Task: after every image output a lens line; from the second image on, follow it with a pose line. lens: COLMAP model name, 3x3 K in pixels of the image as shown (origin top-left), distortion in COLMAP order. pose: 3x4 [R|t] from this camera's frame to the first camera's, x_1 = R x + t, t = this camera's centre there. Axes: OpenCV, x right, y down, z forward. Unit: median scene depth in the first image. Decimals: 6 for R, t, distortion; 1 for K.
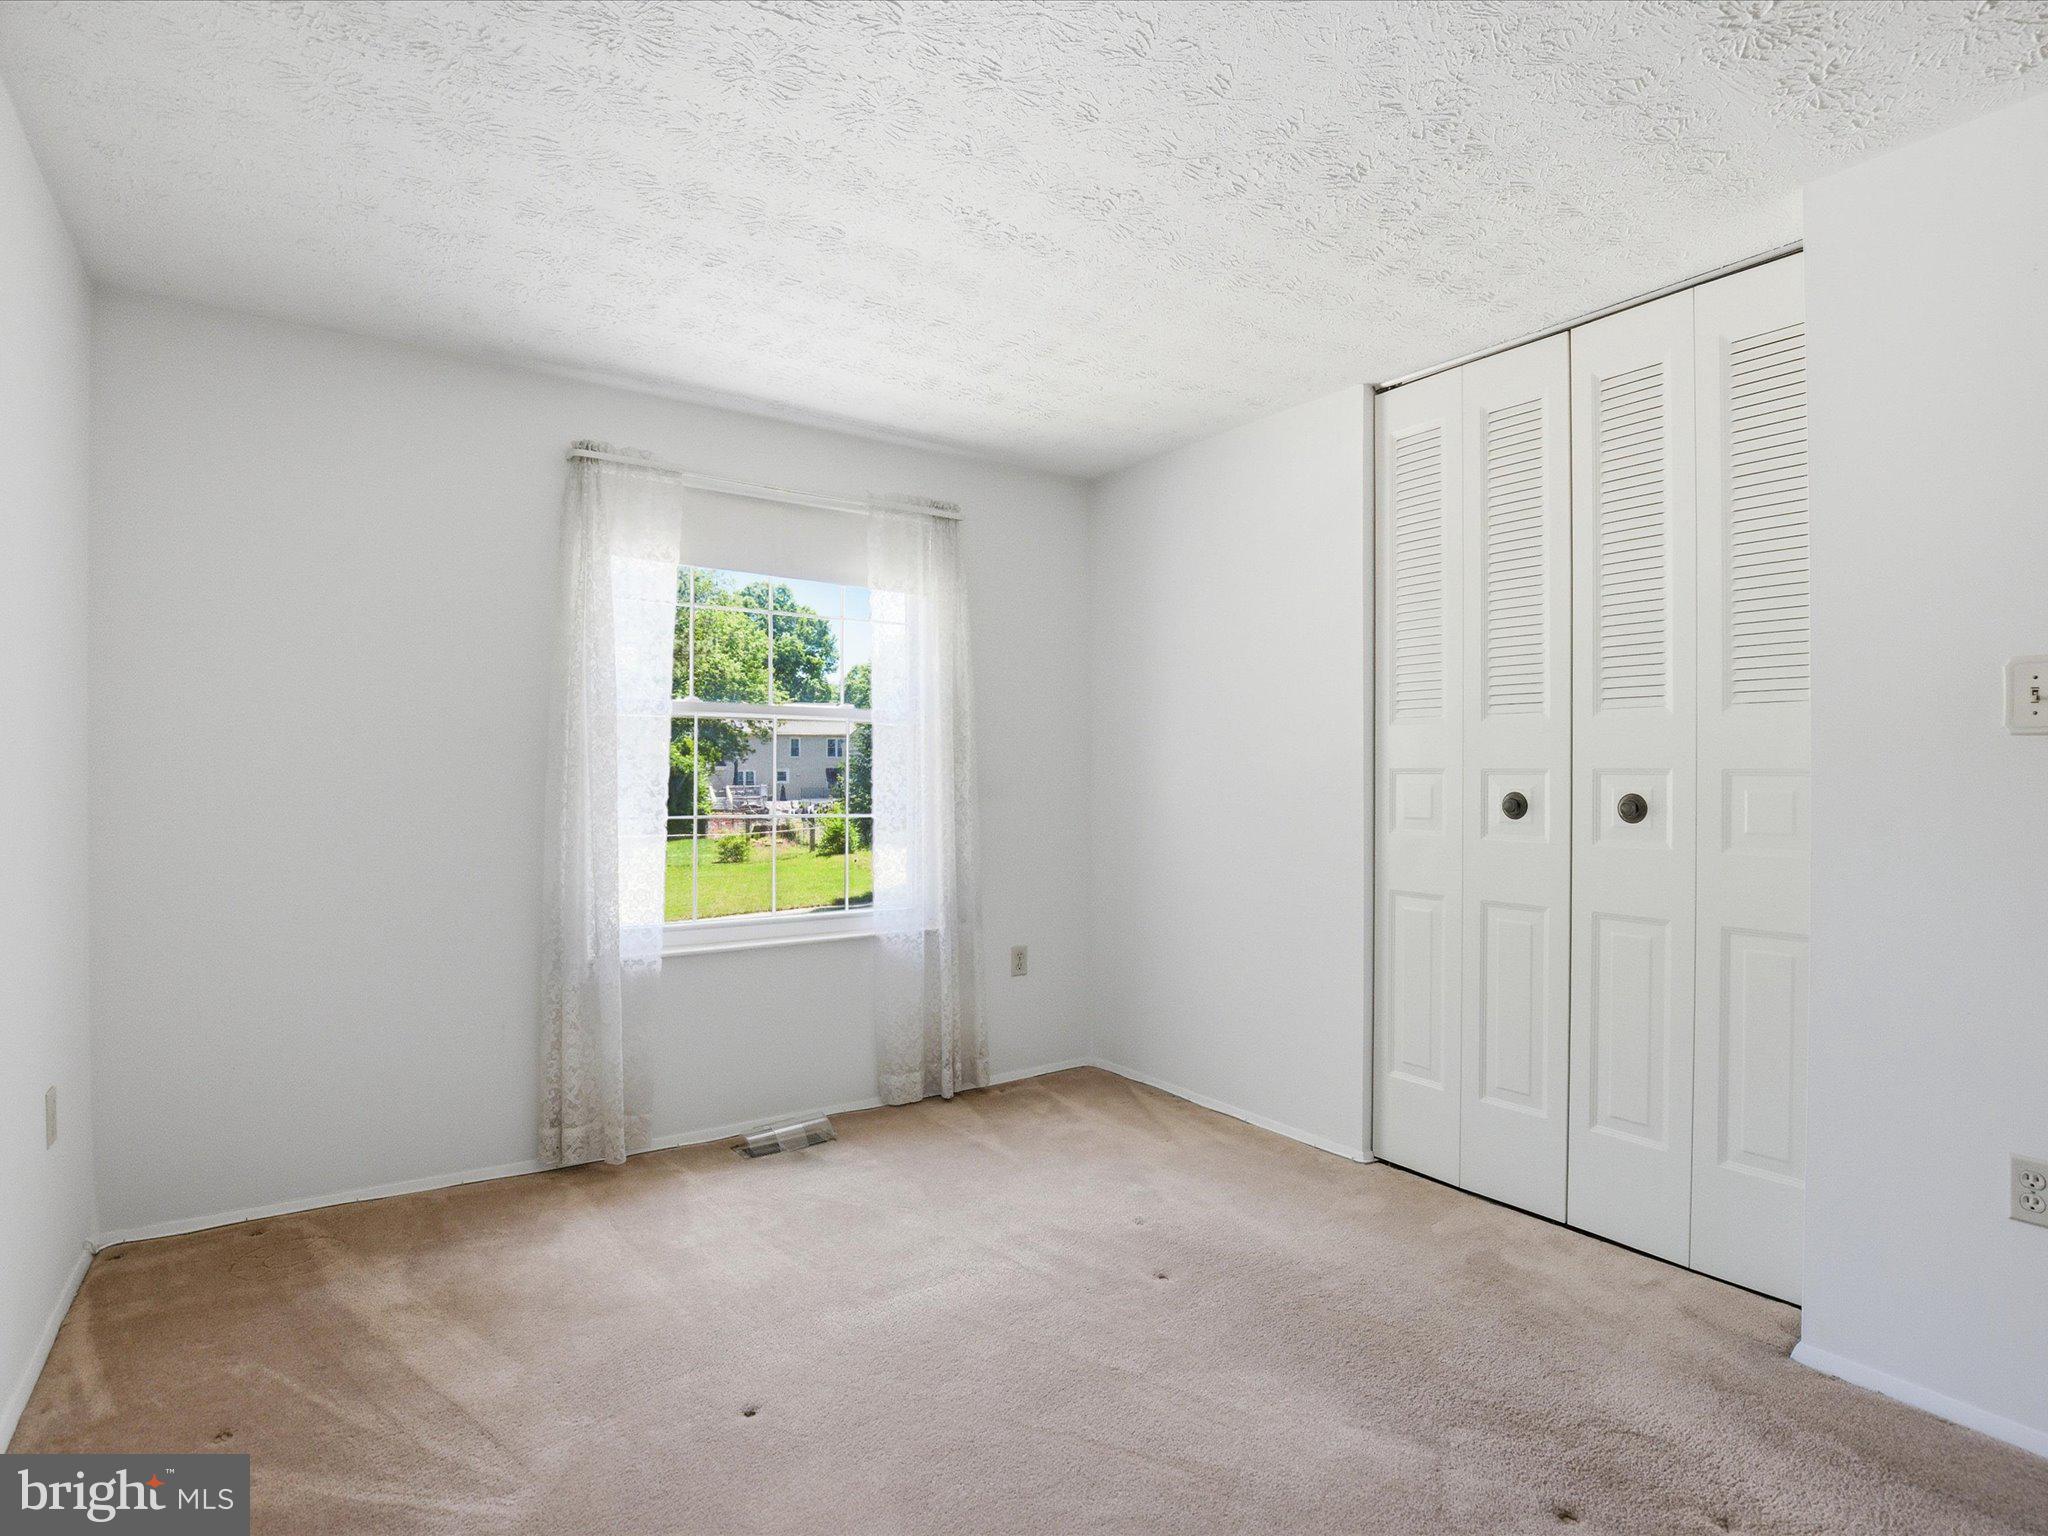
lens RADIAL K [[1061.8, 0, 1026.8], [0, 1061.8, 784.0], [0, 0, 1]] dist [-0.029538, 0.001545]
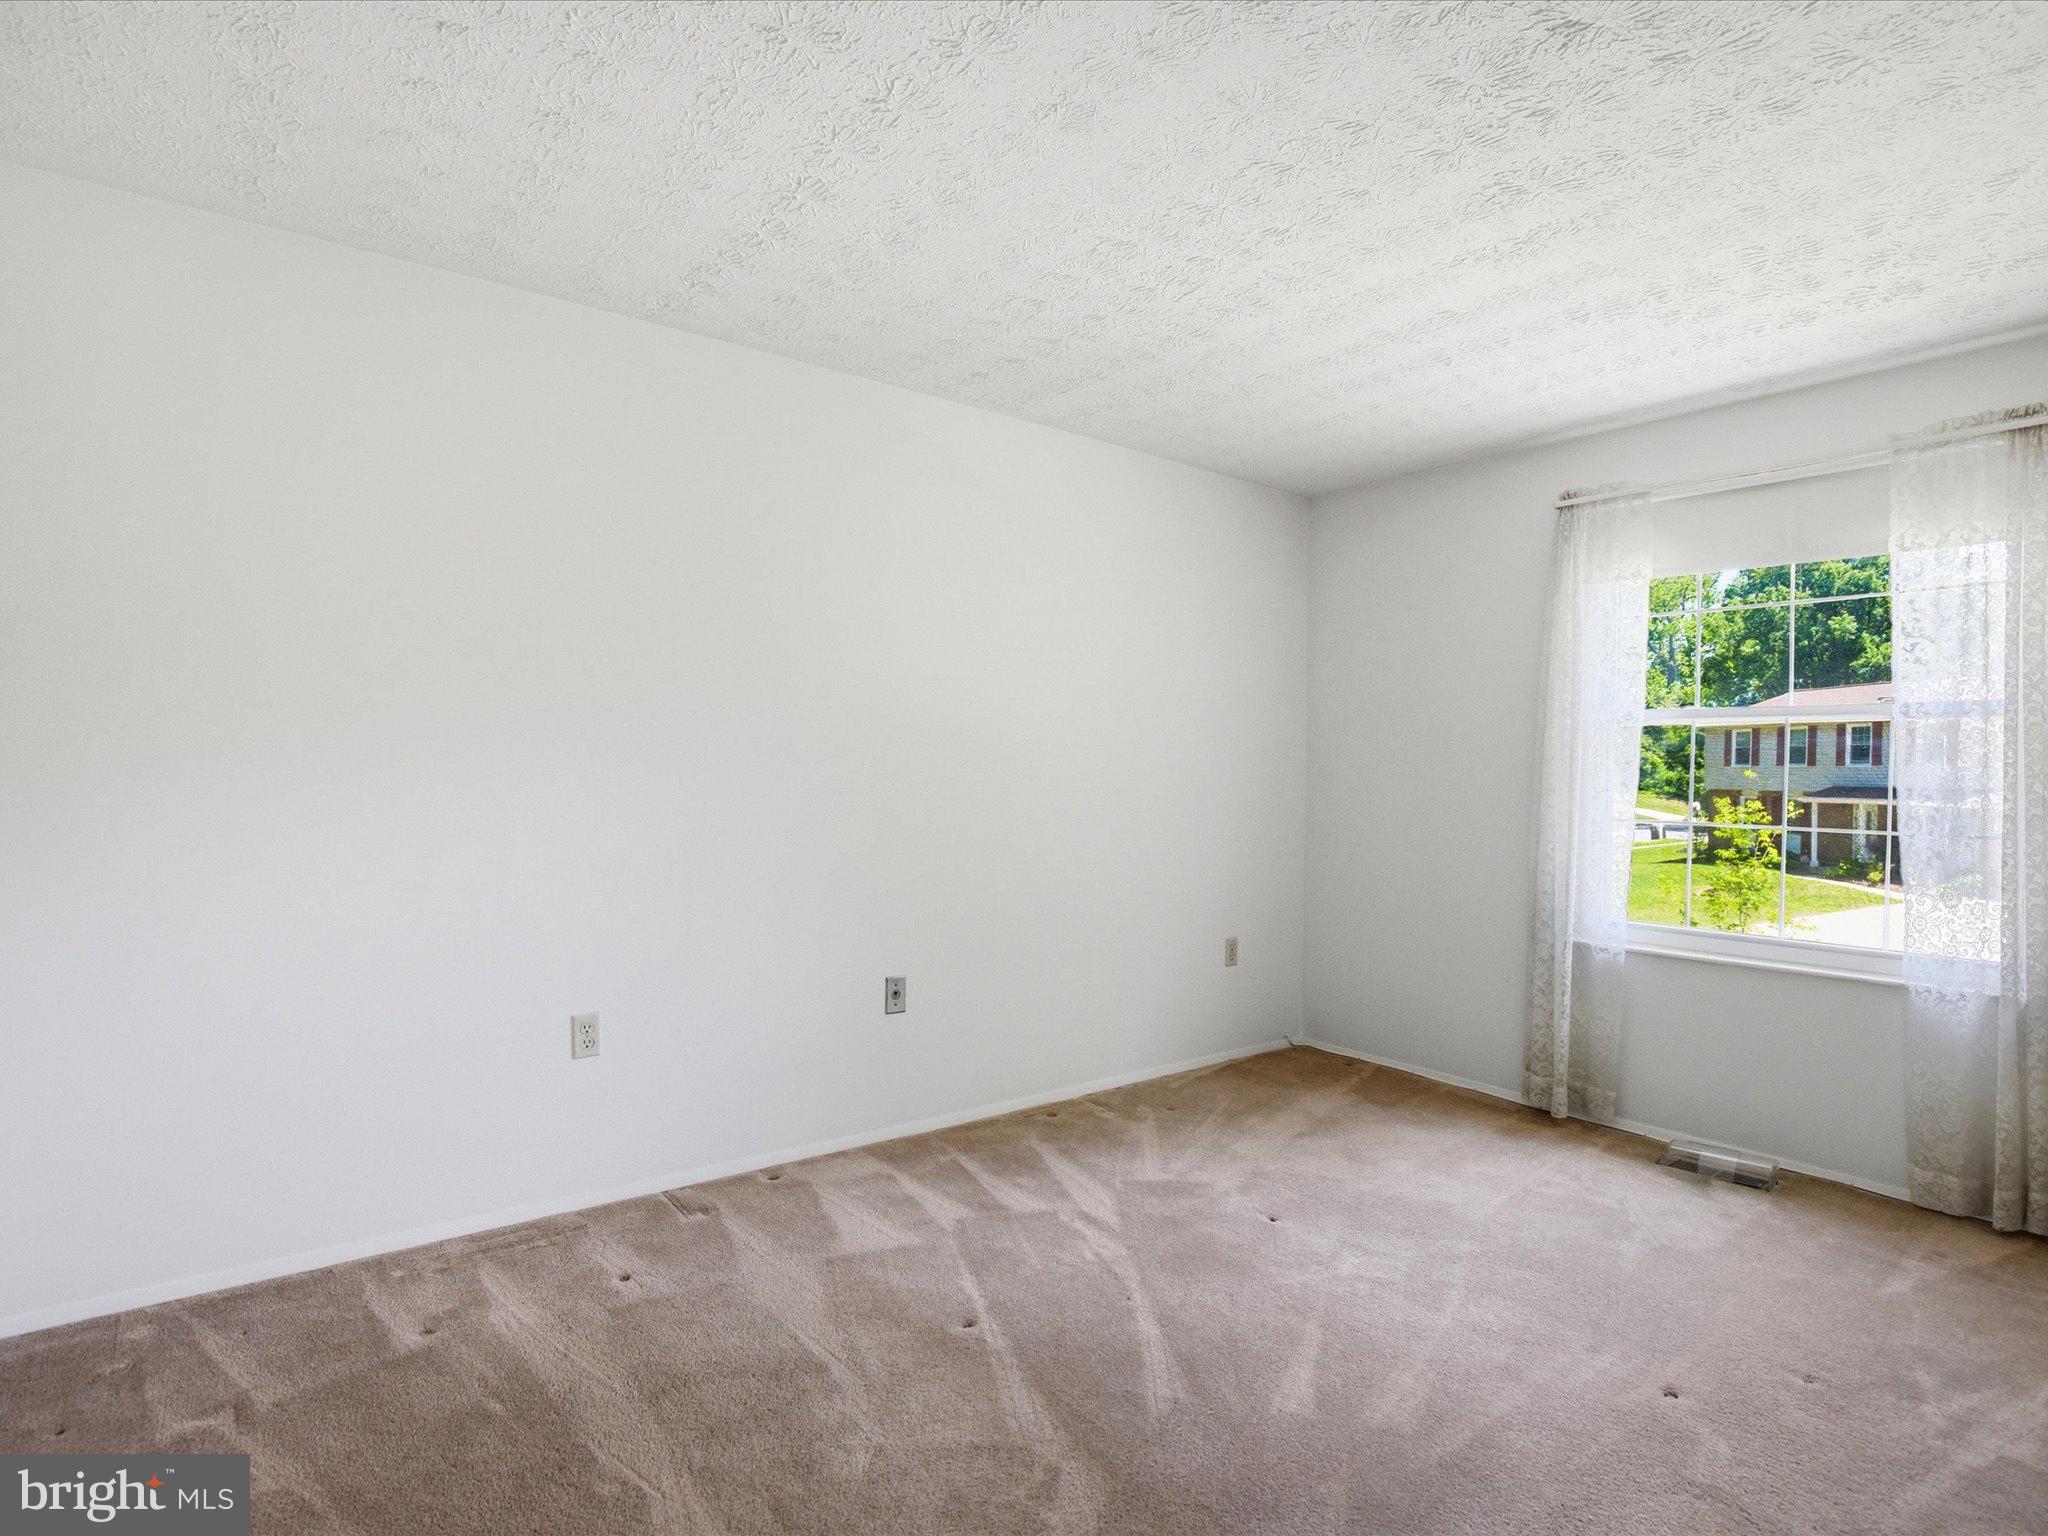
lens RADIAL K [[1061.8, 0, 1026.8], [0, 1061.8, 784.0], [0, 0, 1]] dist [-0.029538, 0.001545]
pose [[0.050716, 0.009804, -0.998665, 0.677230], [-0.019691, 0.999767, 0.008815, -0.002167], [0.998519, 0.019217, 0.050897, 0.334911]]
